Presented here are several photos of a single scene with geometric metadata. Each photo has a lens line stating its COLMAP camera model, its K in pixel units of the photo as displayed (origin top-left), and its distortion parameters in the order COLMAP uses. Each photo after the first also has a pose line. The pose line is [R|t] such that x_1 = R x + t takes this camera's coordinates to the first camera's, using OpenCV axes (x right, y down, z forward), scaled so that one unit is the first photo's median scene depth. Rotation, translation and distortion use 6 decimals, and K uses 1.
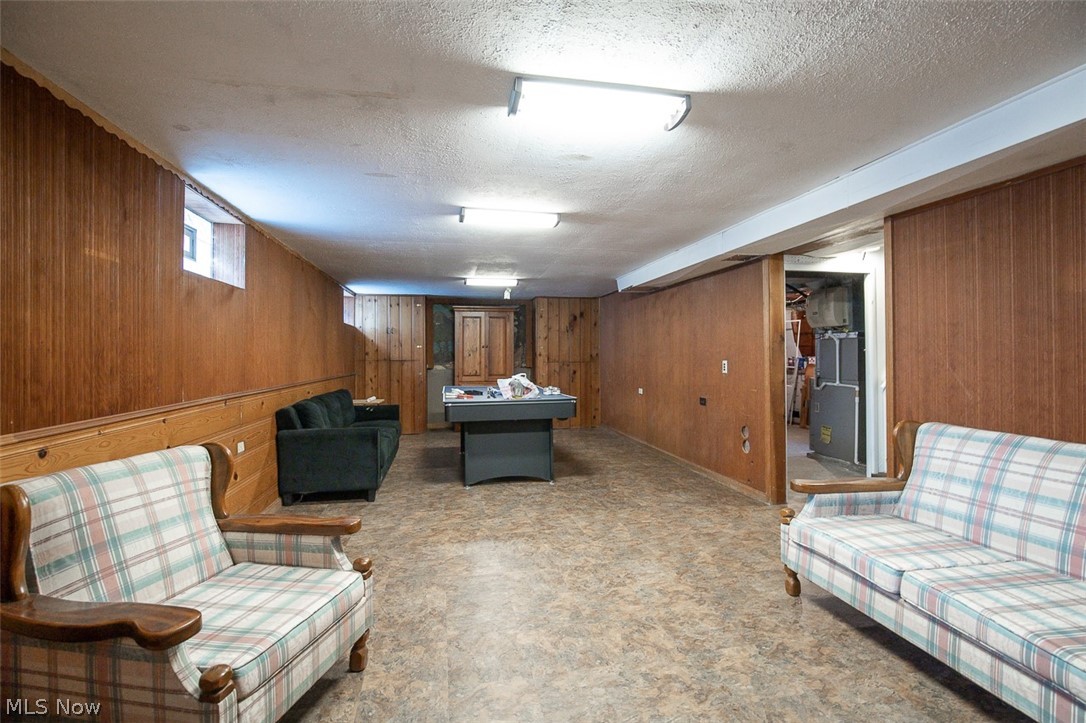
lens RADIAL K [[503.3, 0, 544.3], [0, 503.3, 356.9], [0, 0, 1]] dist [-0.000406, 0.000114]
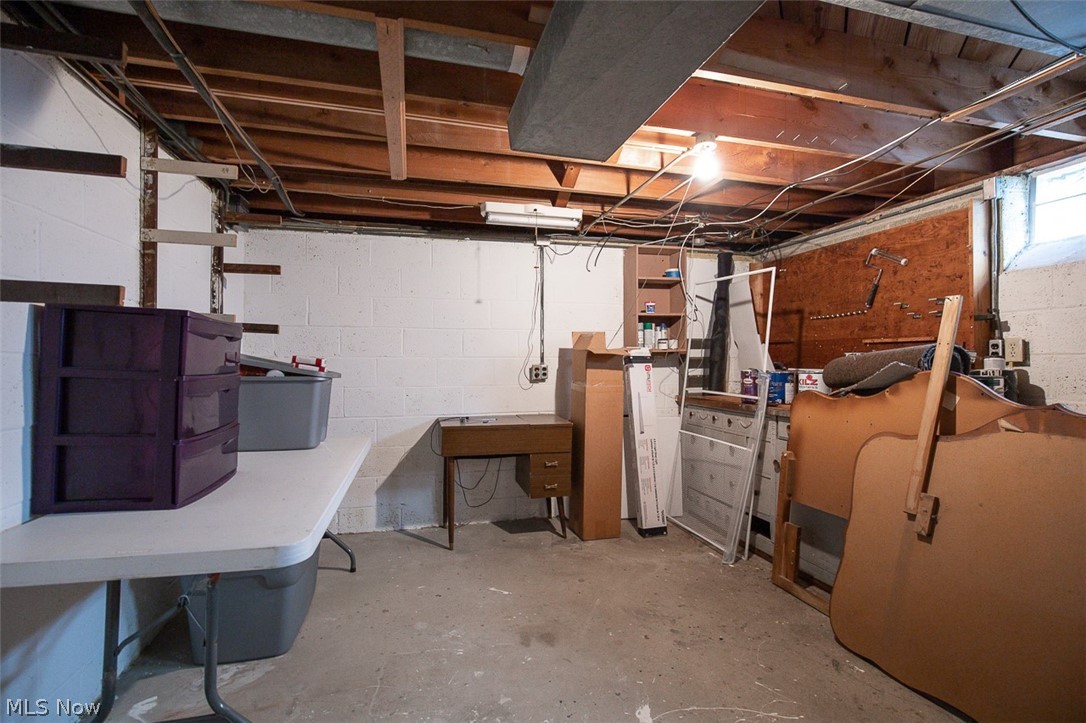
lens RADIAL K [[503.3, 0, 542.7], [0, 503.3, 361.8], [0, 0, 1]] dist [-0.000406, 0.000114]
pose [[0.998076, 0.008882, 0.061363, 0.321796], [-0.008501, 0.999943, -0.006468, -0.001776], [-0.061417, 0.005934, 0.998095, 0.651625]]
